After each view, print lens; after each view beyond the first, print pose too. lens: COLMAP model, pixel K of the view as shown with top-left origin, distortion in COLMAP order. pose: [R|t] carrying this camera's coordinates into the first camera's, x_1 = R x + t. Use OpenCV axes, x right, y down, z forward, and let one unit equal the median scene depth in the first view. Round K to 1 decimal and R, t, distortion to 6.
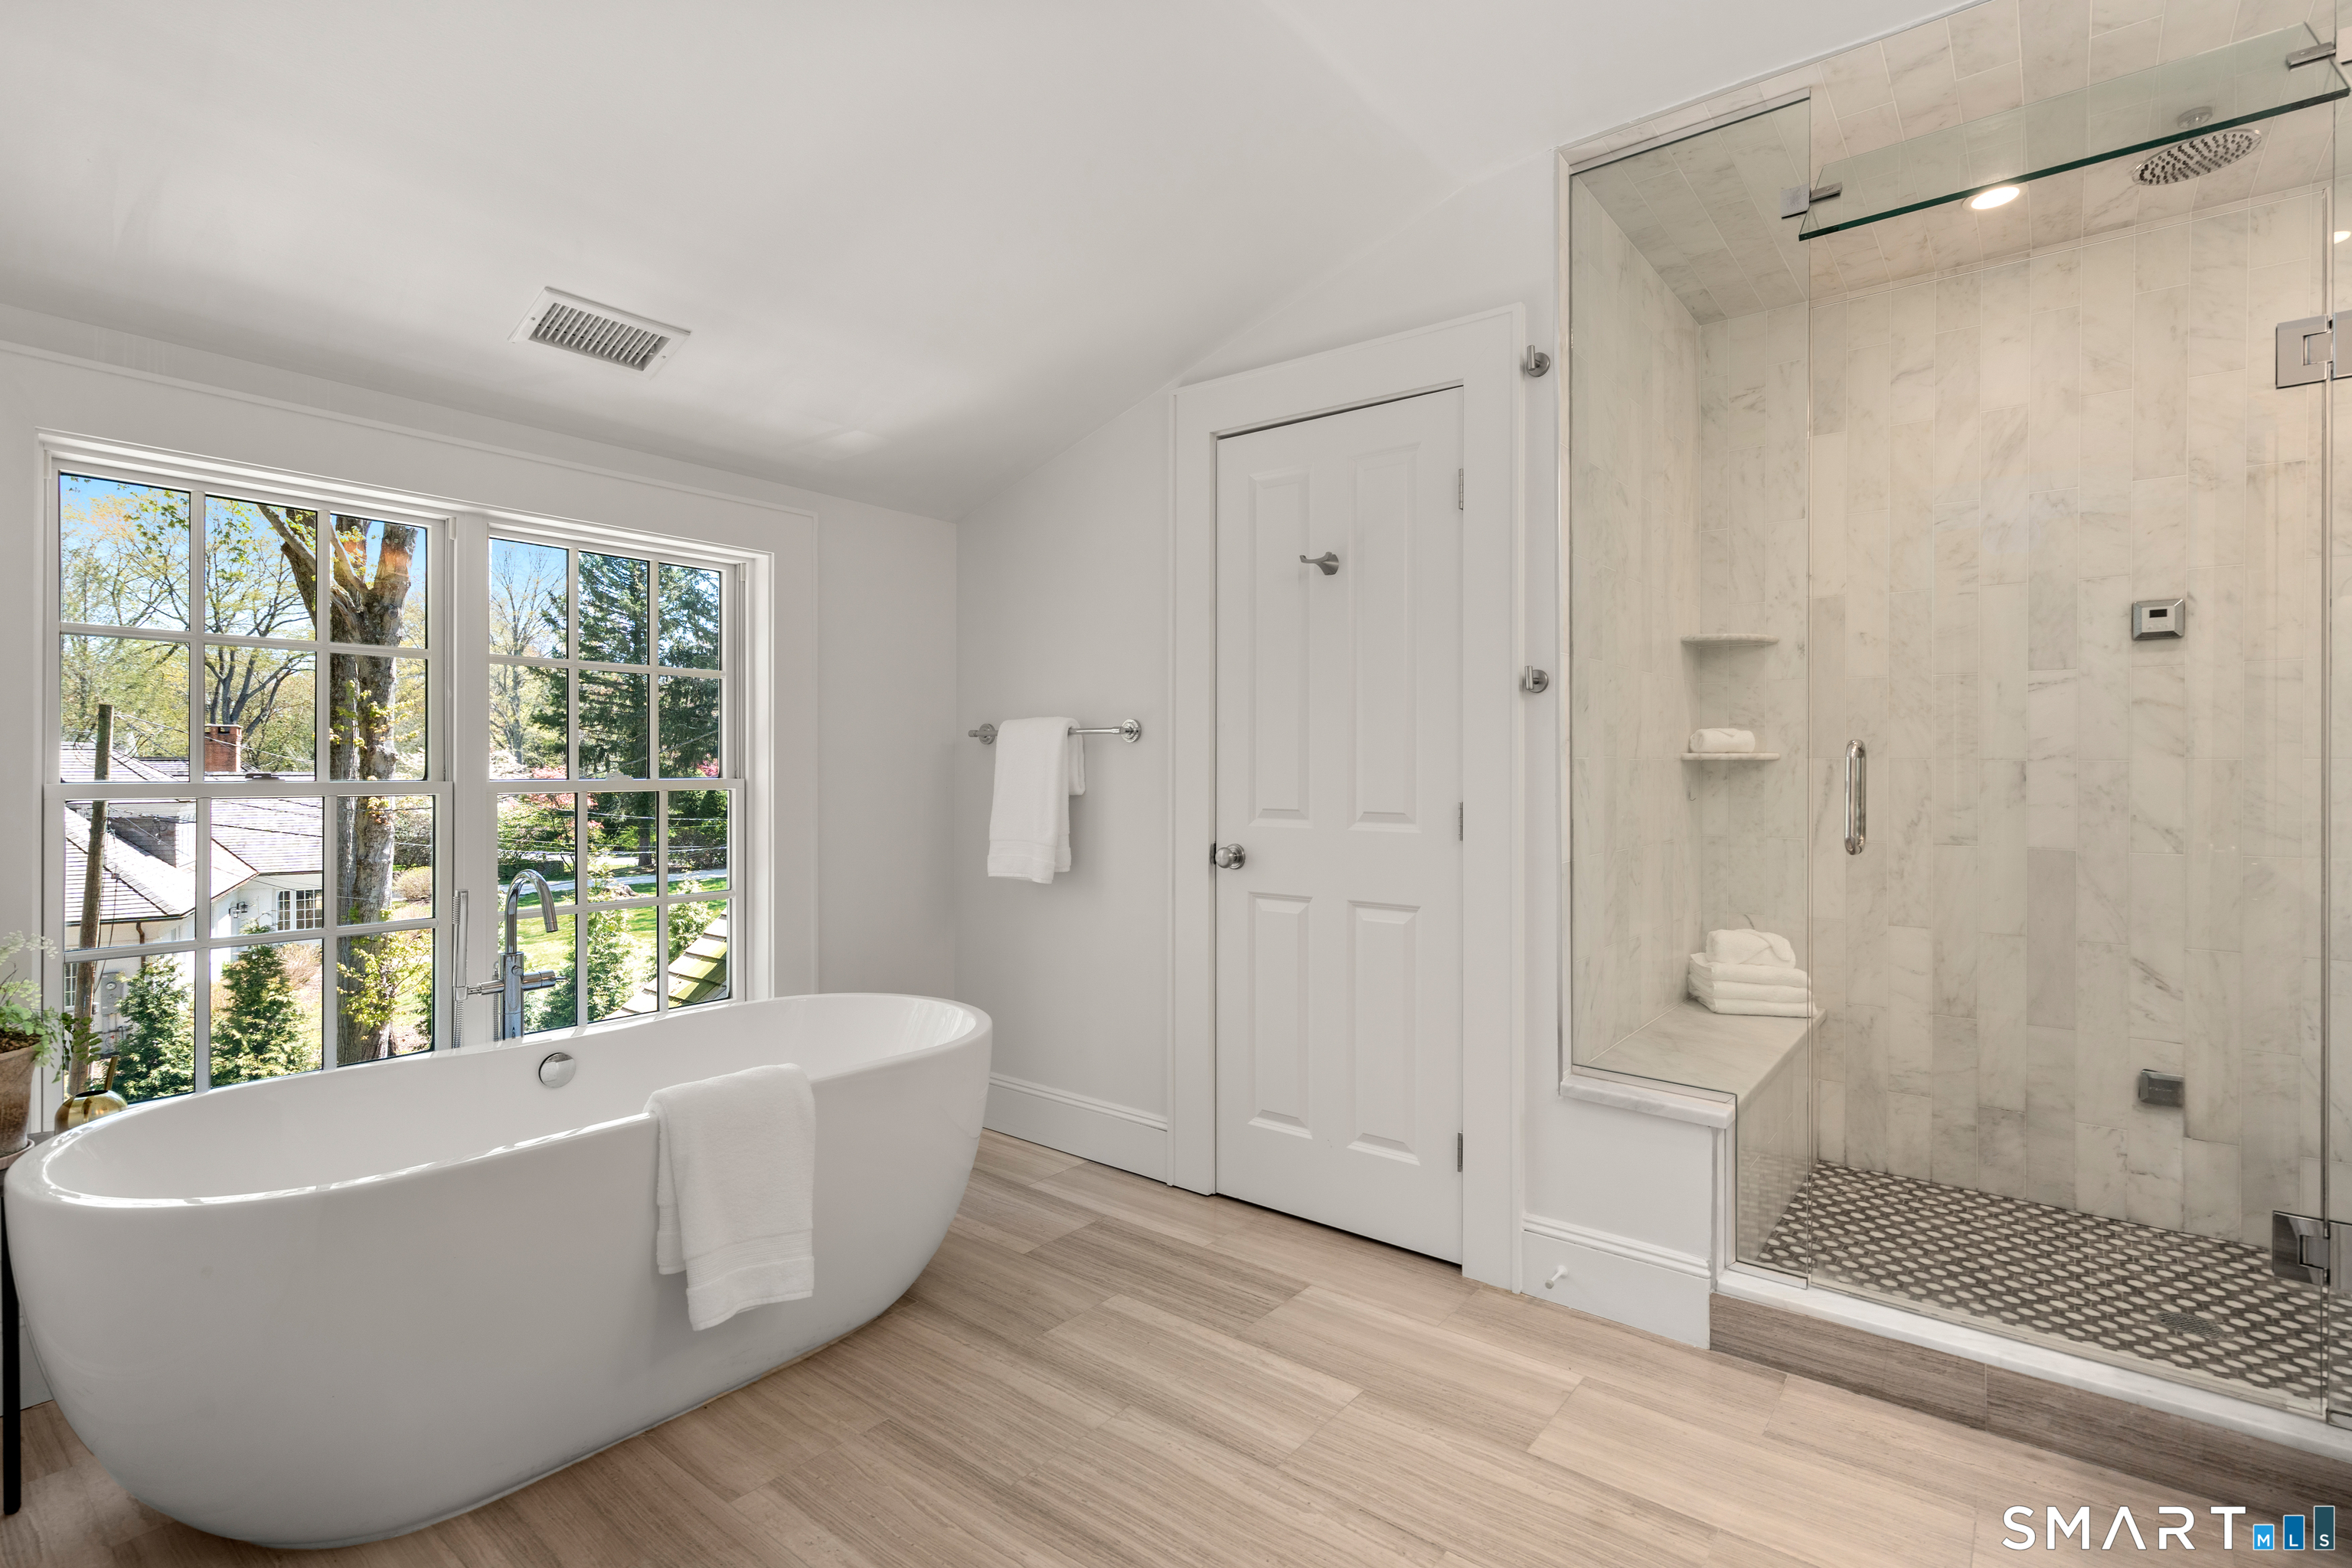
lens RADIAL K [[1109.4, 0, 1171.4], [0, 1109.4, 768.4], [0, 0, 1]] dist [-0.003822, 0.000243]
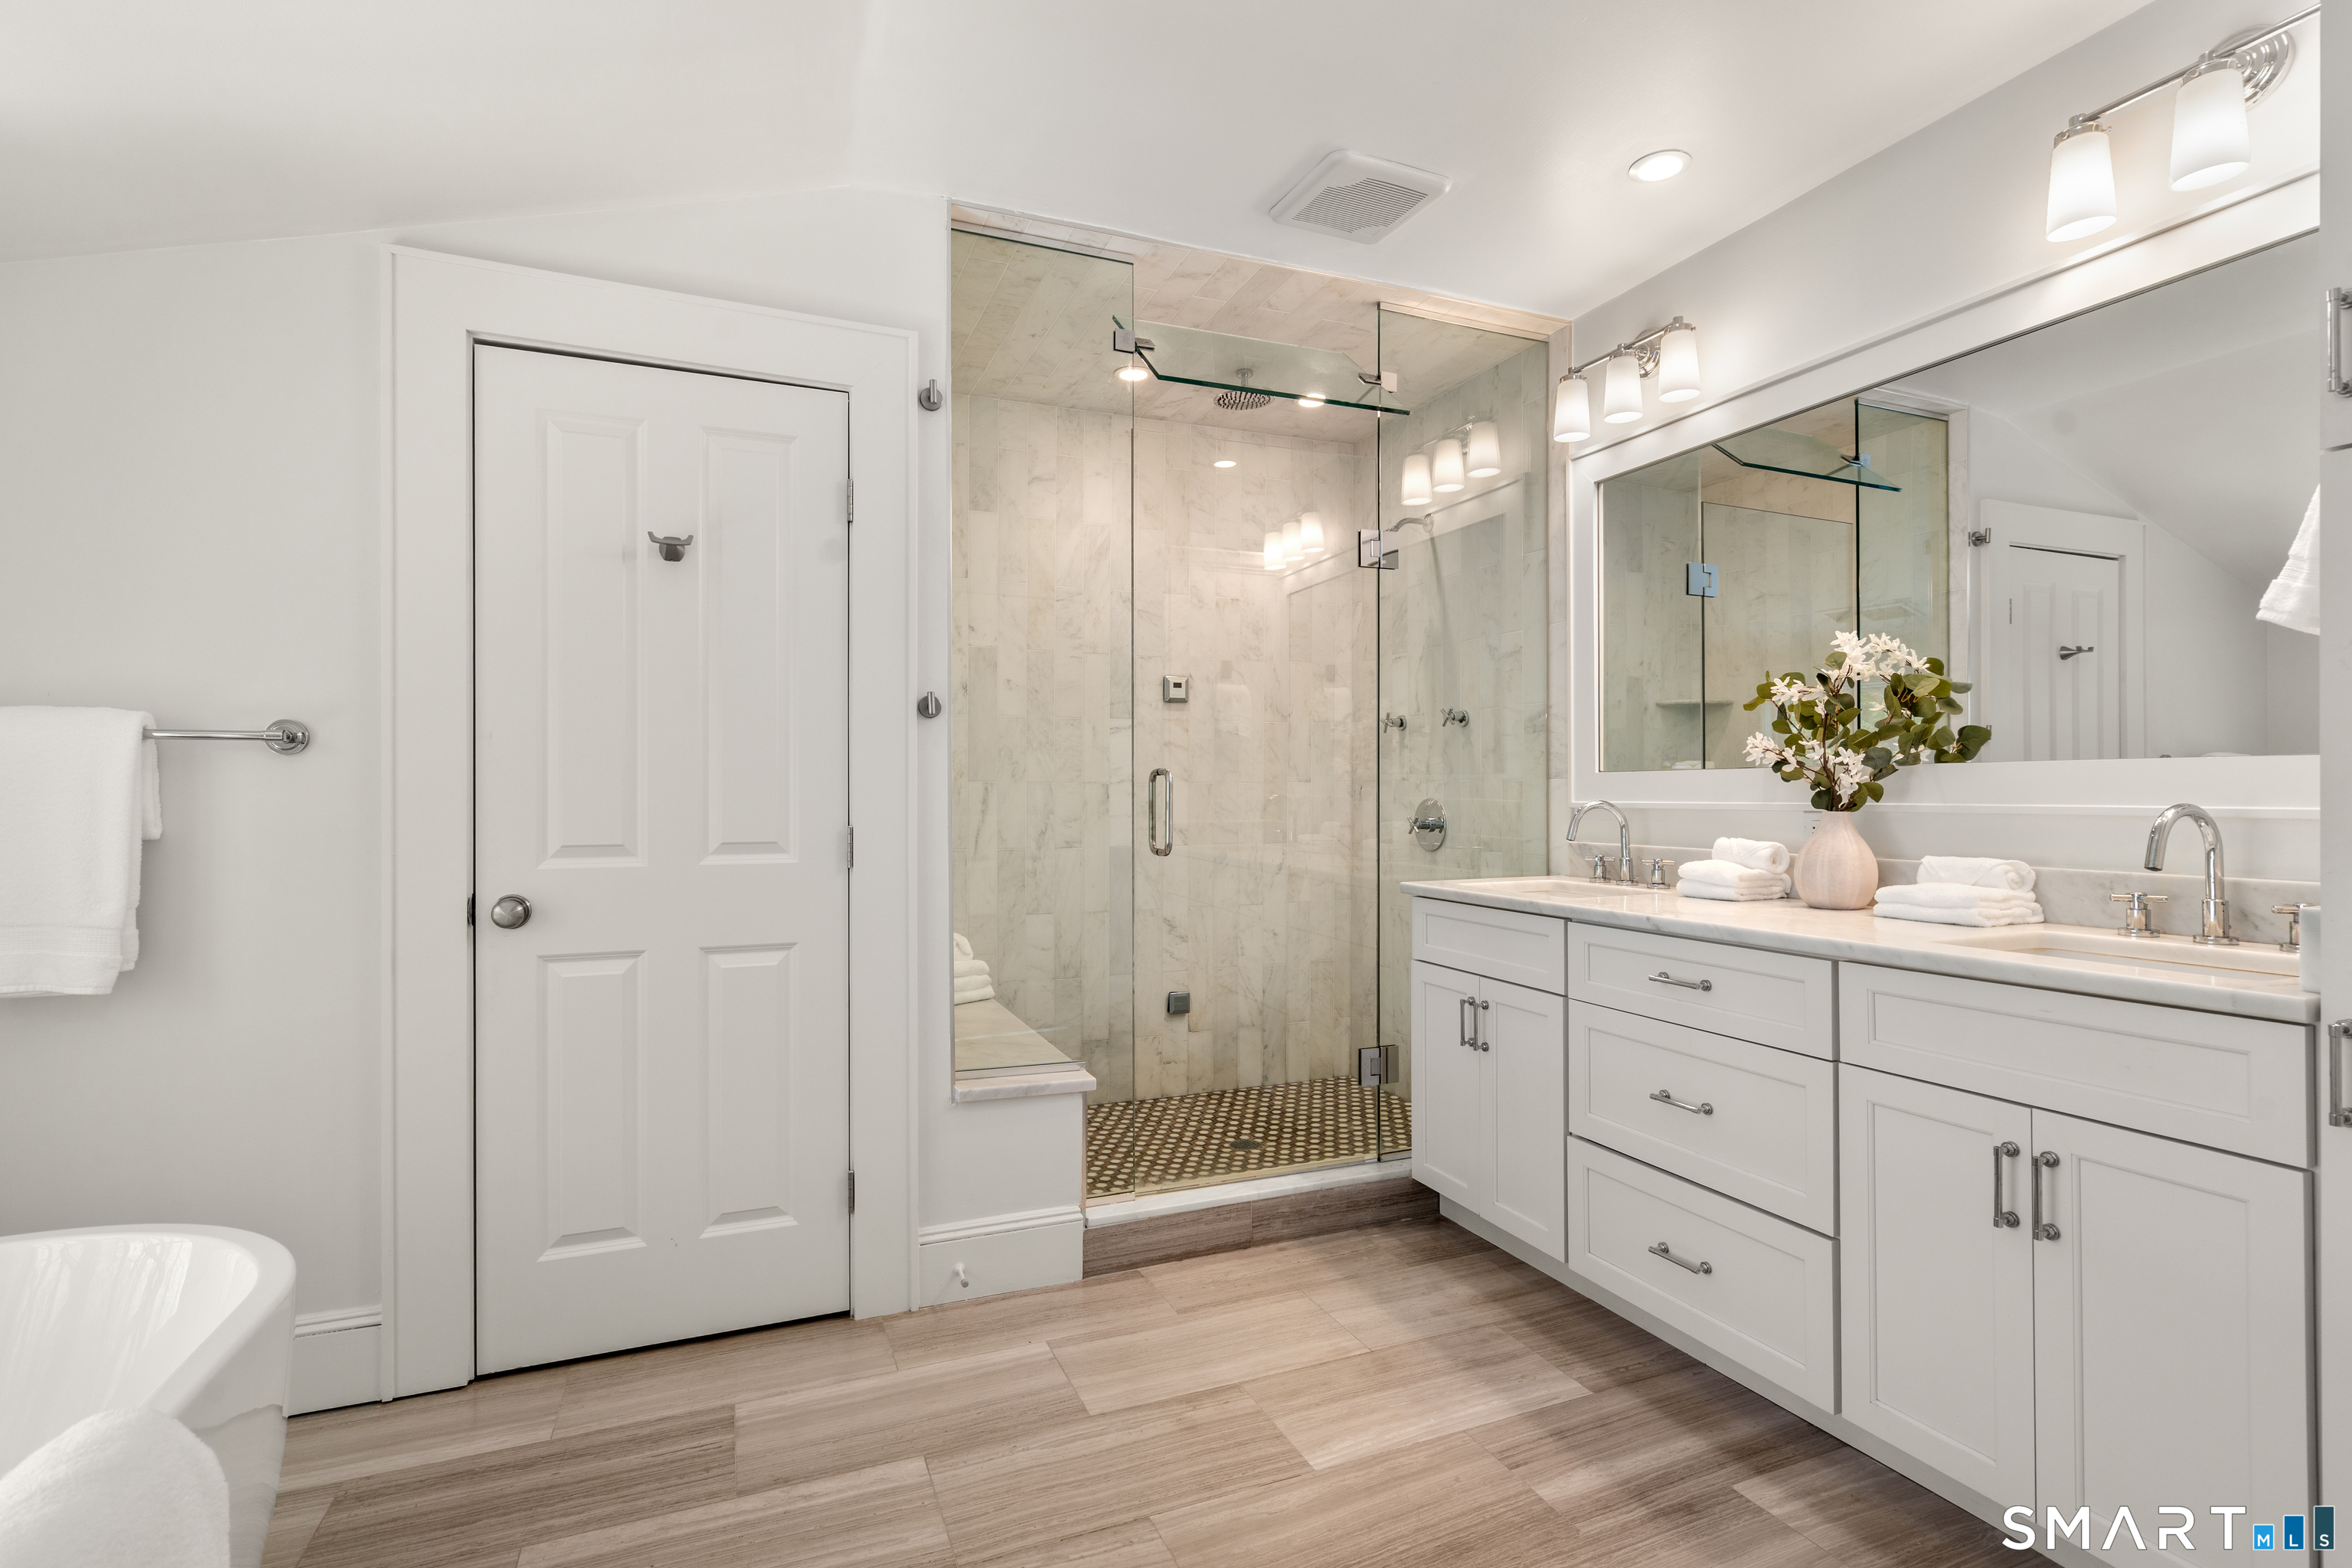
lens RADIAL K [[1109.4, 0, 1166.0], [0, 1109.4, 787.3], [0, 0, 1]] dist [-0.003822, 0.000243]
pose [[0.484976, -0.002589, 0.874524, -0.433717], [0.003543, 0.999993, 0.000995, -0.003985], [-0.874520, 0.002616, 0.484982, 0.289892]]
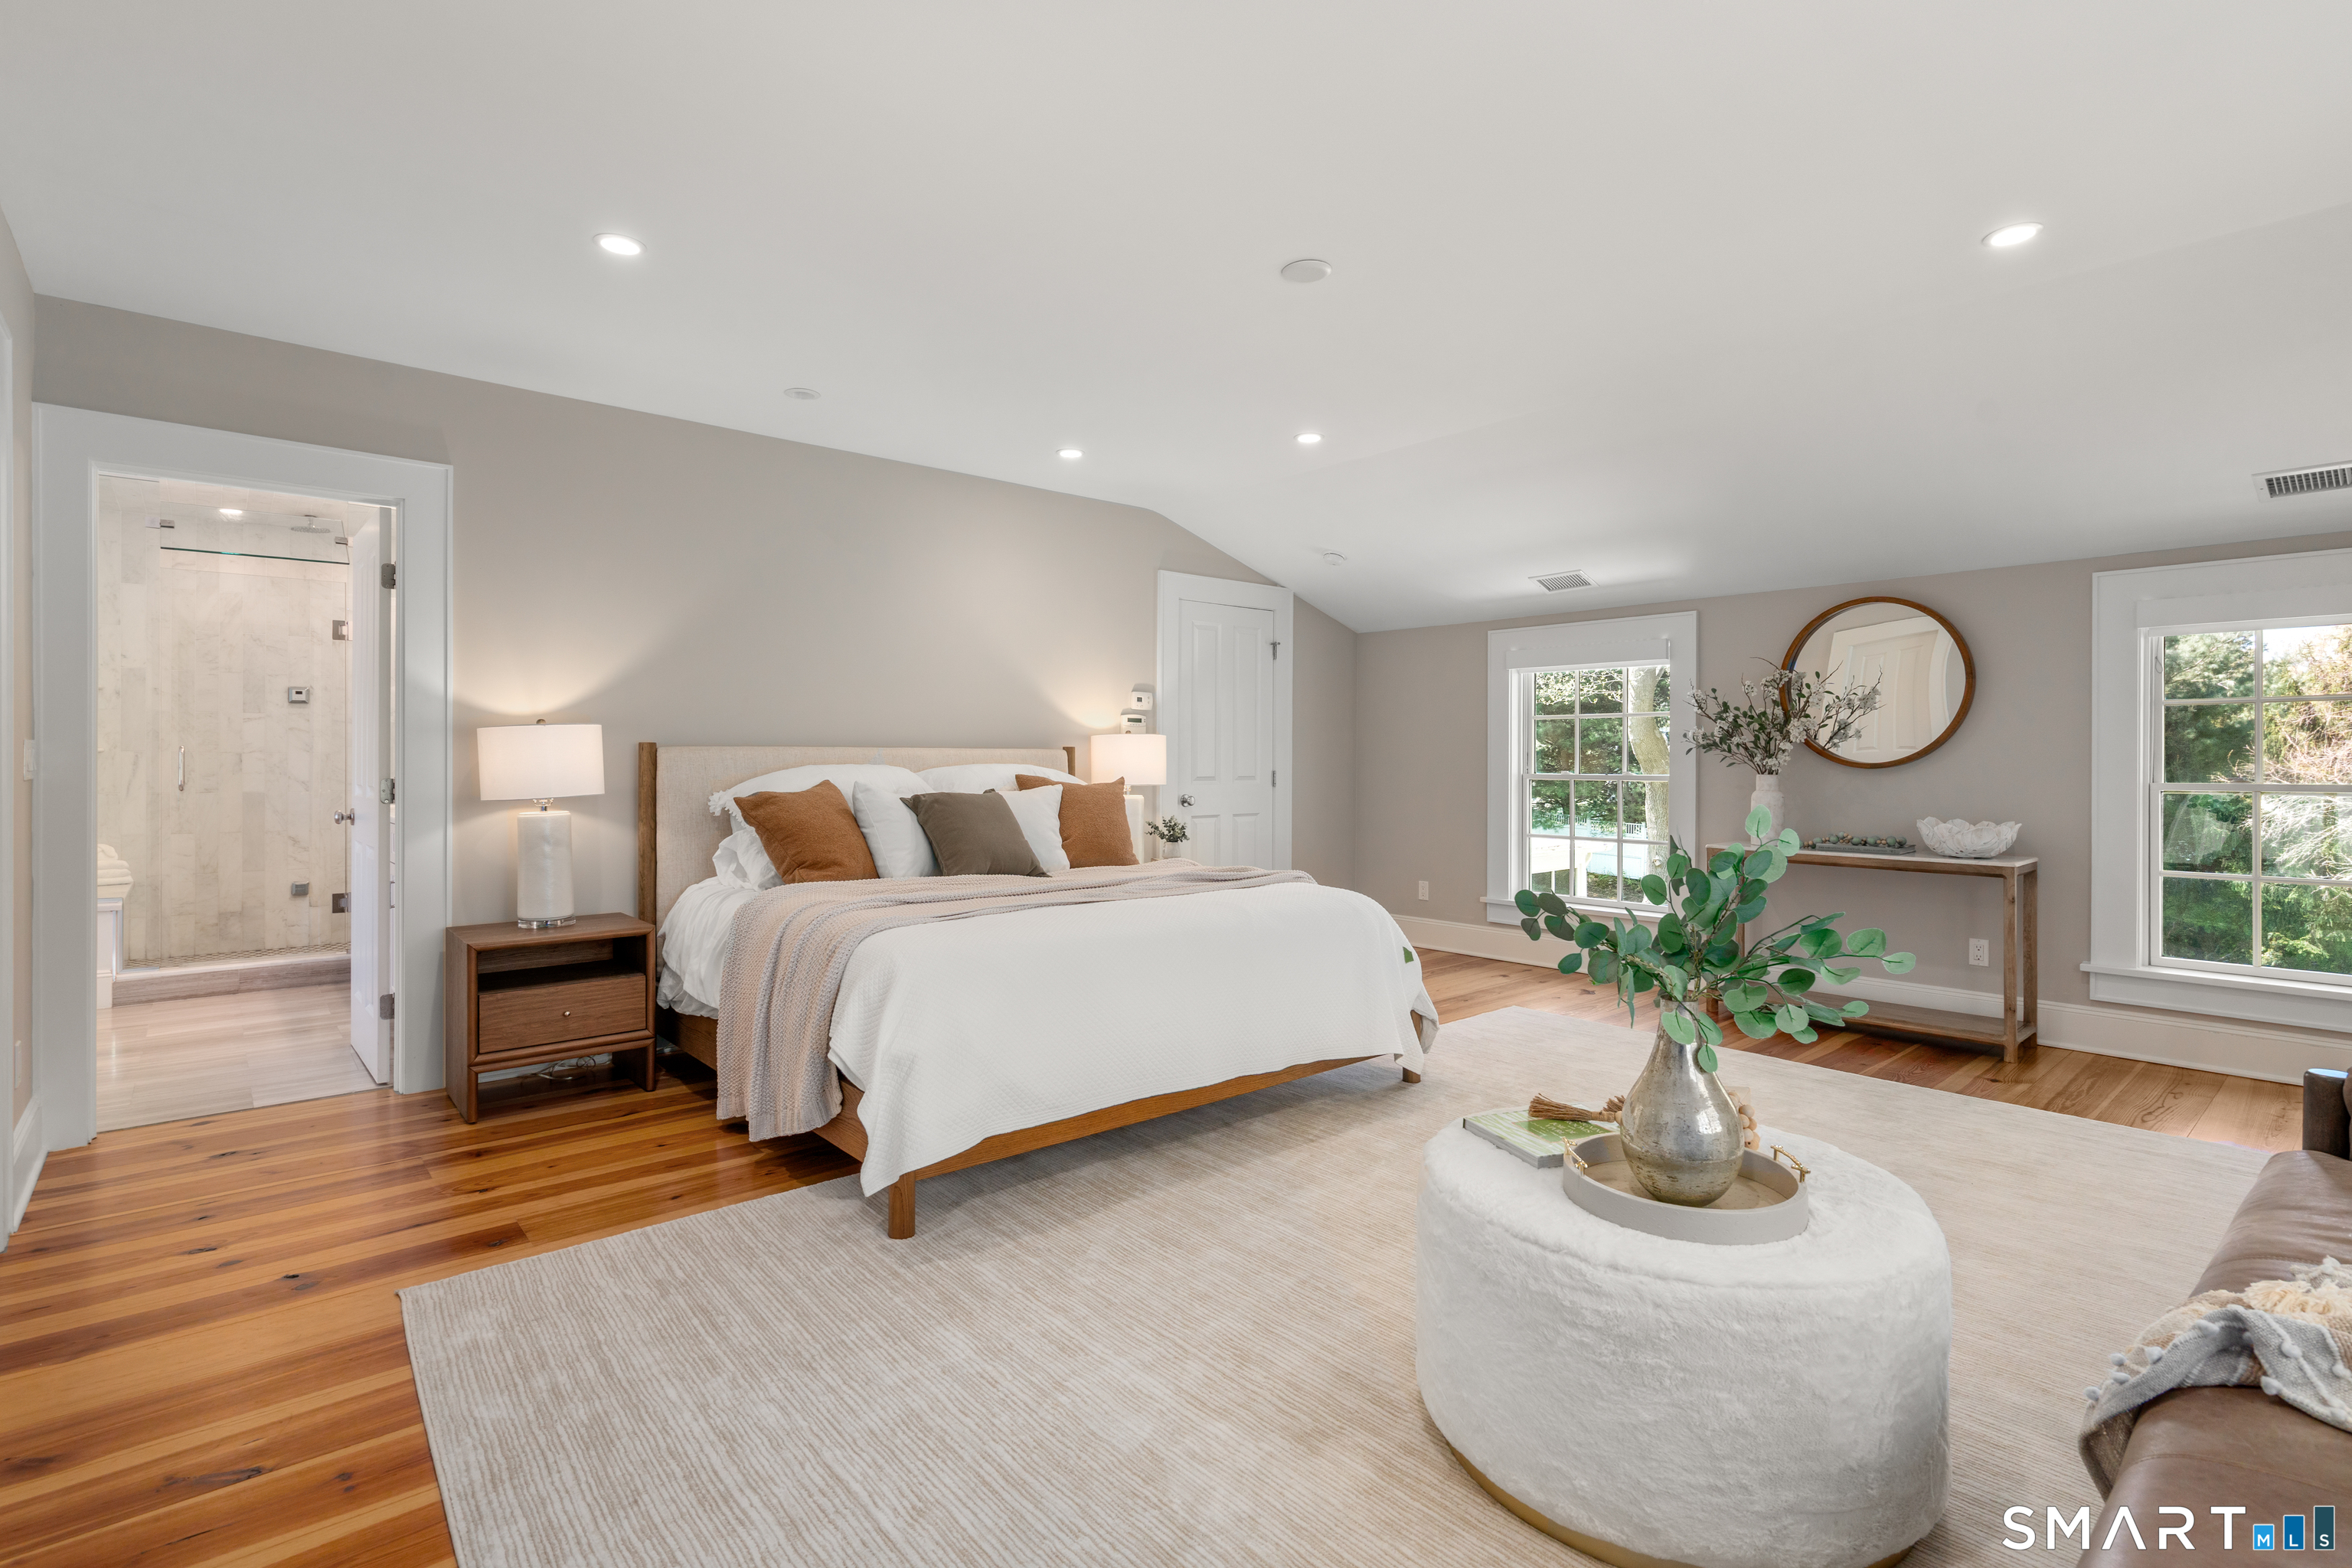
lens RADIAL K [[1109.4, 0, 1191.6], [0, 1109.4, 763.7], [0, 0, 1]] dist [-0.003822, 0.000243]
pose [[0.168171, -0.001011, 0.985757, -1.187954], [0.000421, 0.999999, 0.000954, 0.013961], [-0.985758, 0.000255, 0.168171, -1.356912]]
